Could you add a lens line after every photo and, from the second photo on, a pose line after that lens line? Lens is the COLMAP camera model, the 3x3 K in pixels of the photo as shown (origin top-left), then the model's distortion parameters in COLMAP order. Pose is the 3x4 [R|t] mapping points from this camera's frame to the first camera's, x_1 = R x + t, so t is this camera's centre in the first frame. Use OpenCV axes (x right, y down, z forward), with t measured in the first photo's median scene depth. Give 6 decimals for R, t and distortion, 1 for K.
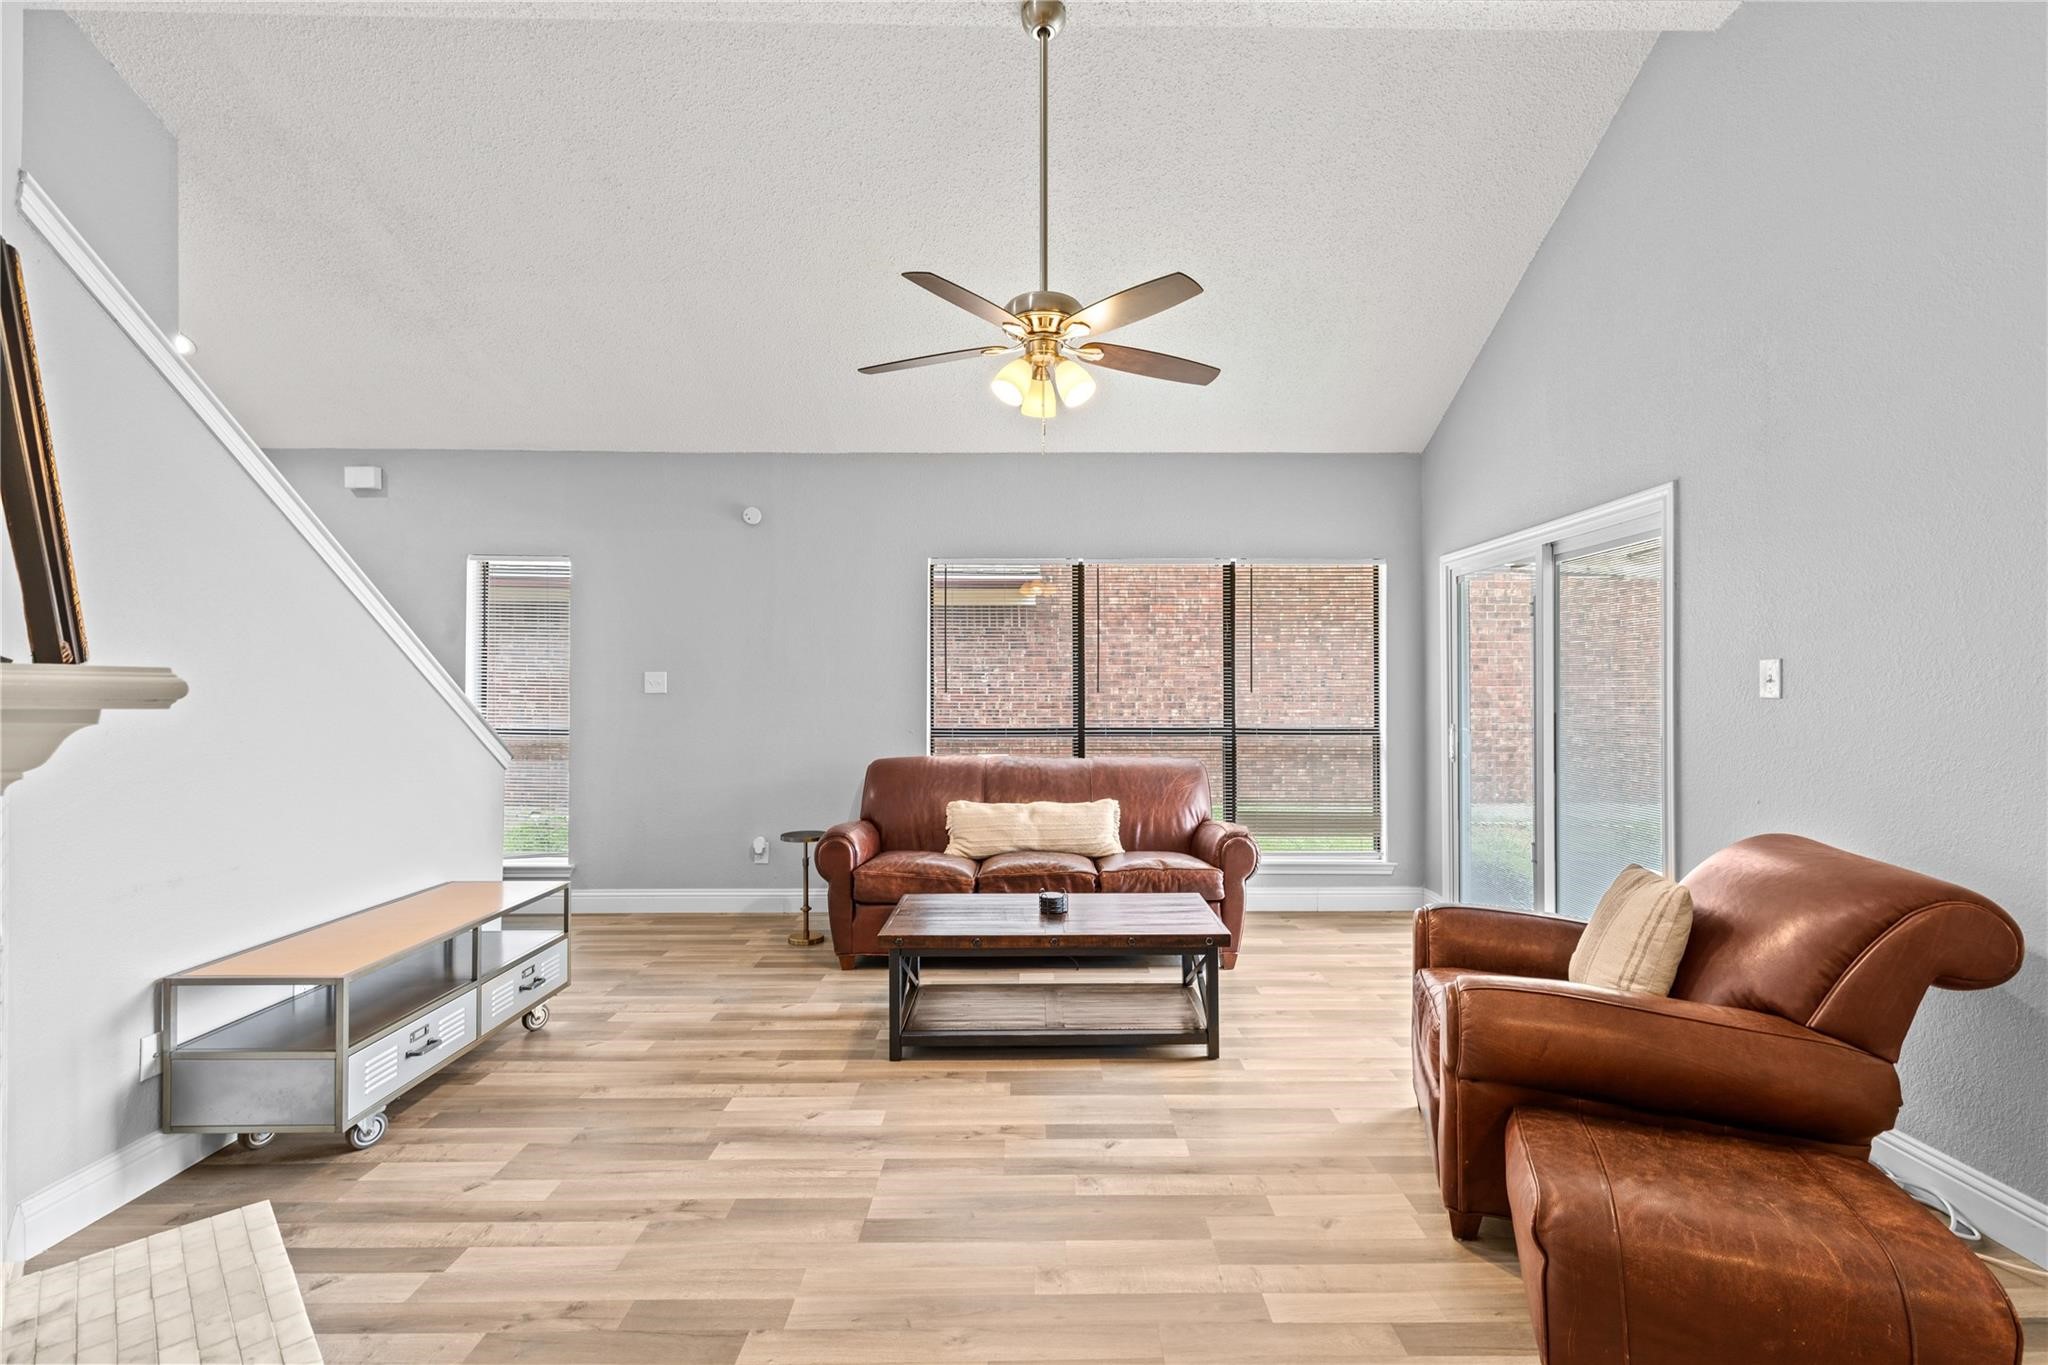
lens RADIAL K [[914.1, 0, 1042.4], [0, 914.1, 690.6], [0, 0, 1]] dist [-0.002829, -0.000559]
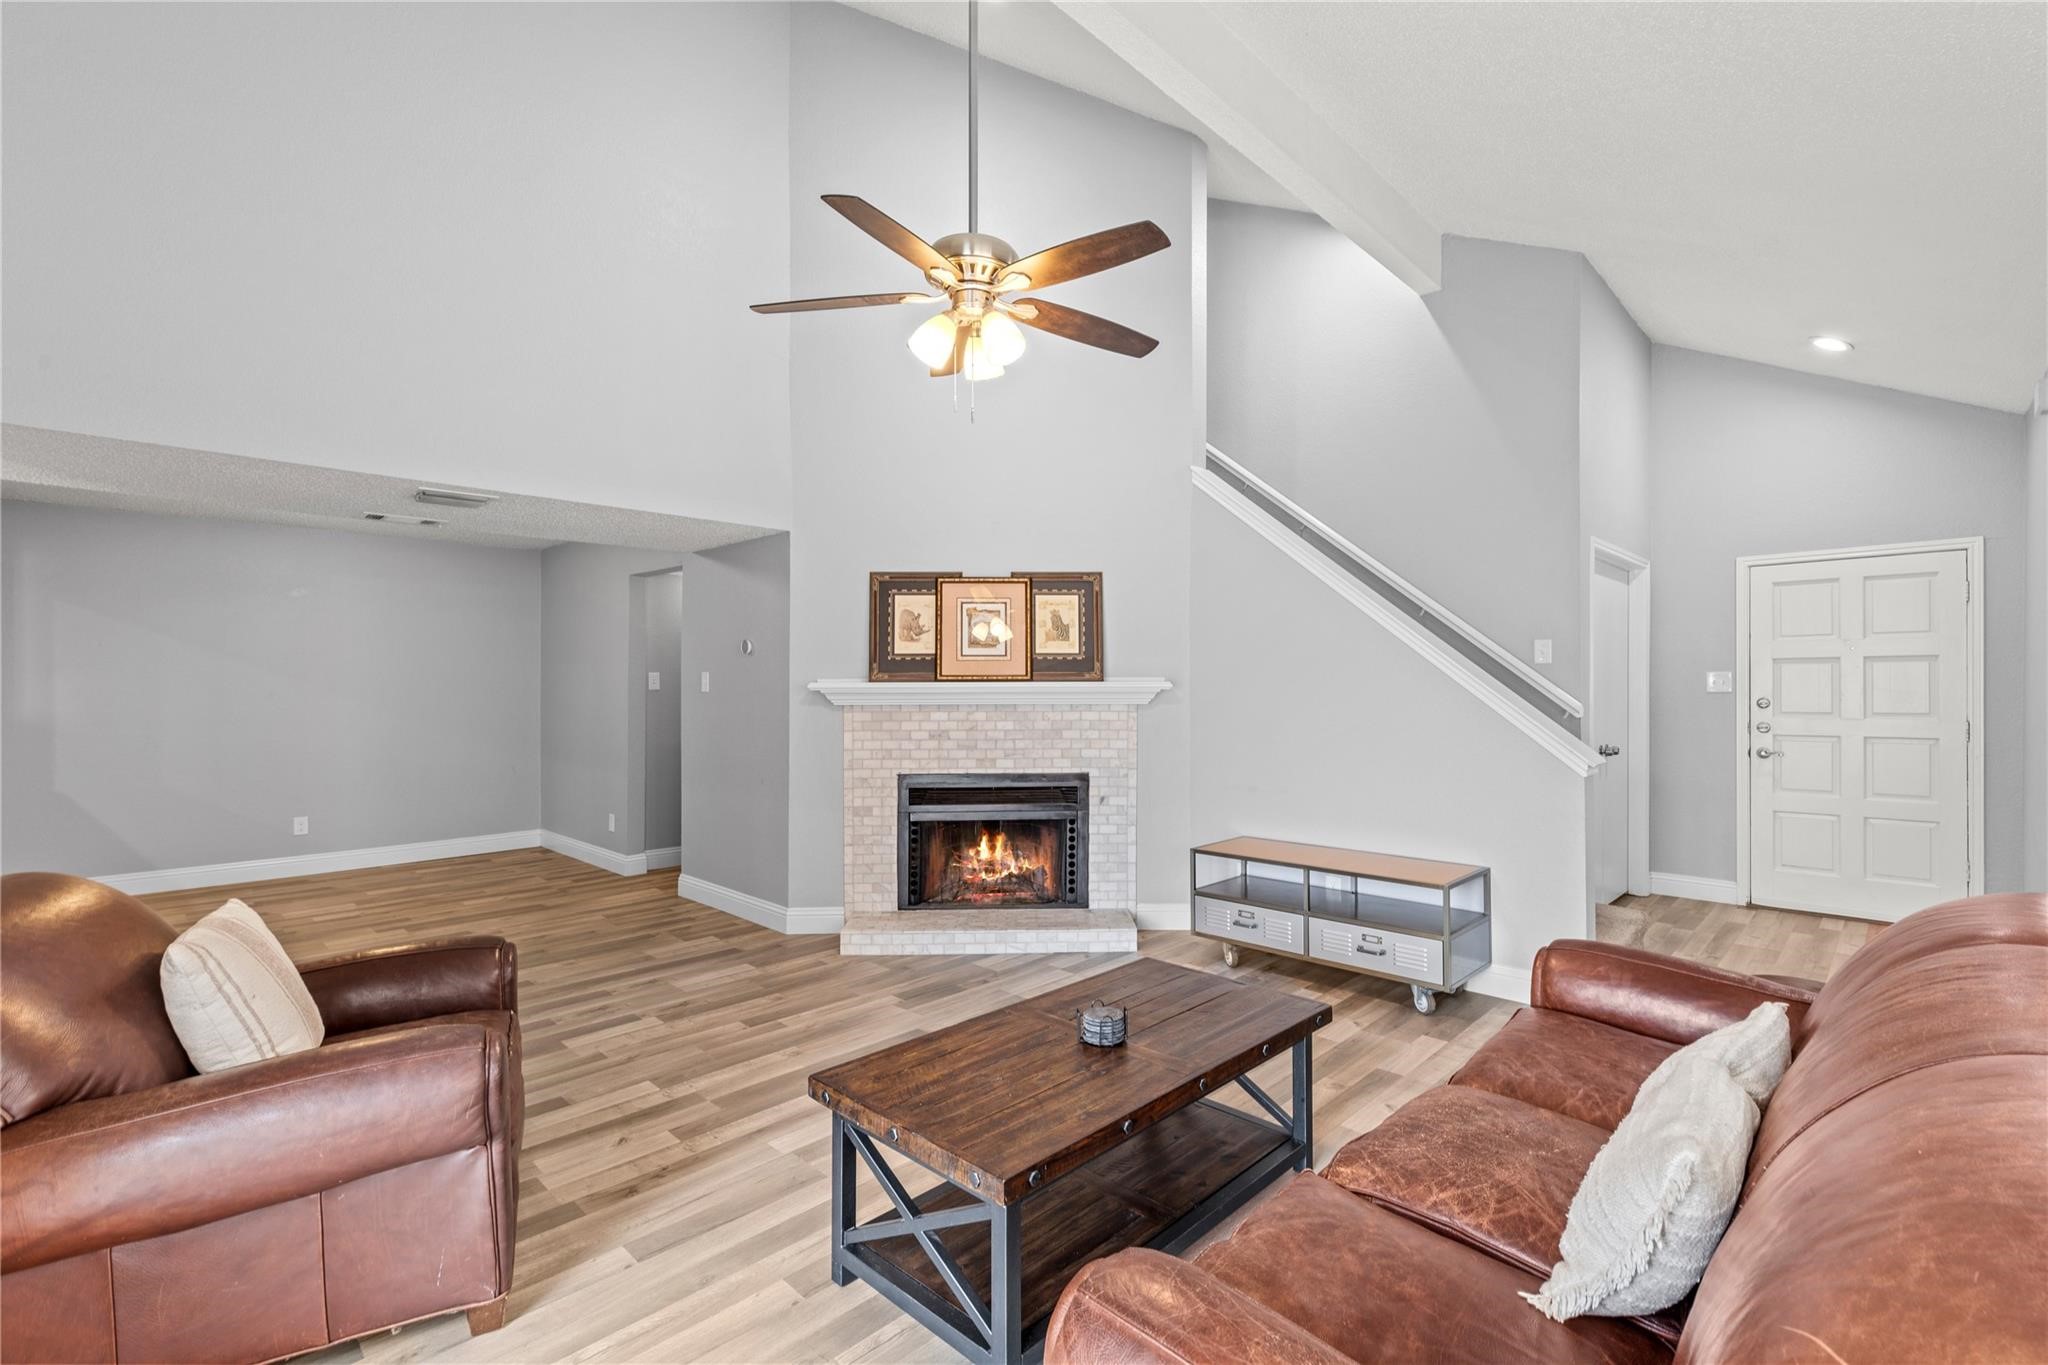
lens RADIAL K [[914.1, 0, 1042.4], [0, 914.1, 690.6], [0, 0, 1]] dist [-0.002829, -0.000559]
pose [[-0.696714, 0.005194, -0.717330, 0.707187], [-0.004451, 0.999923, 0.011563, -0.013314], [0.717335, 0.011249, -0.696637, 2.008157]]
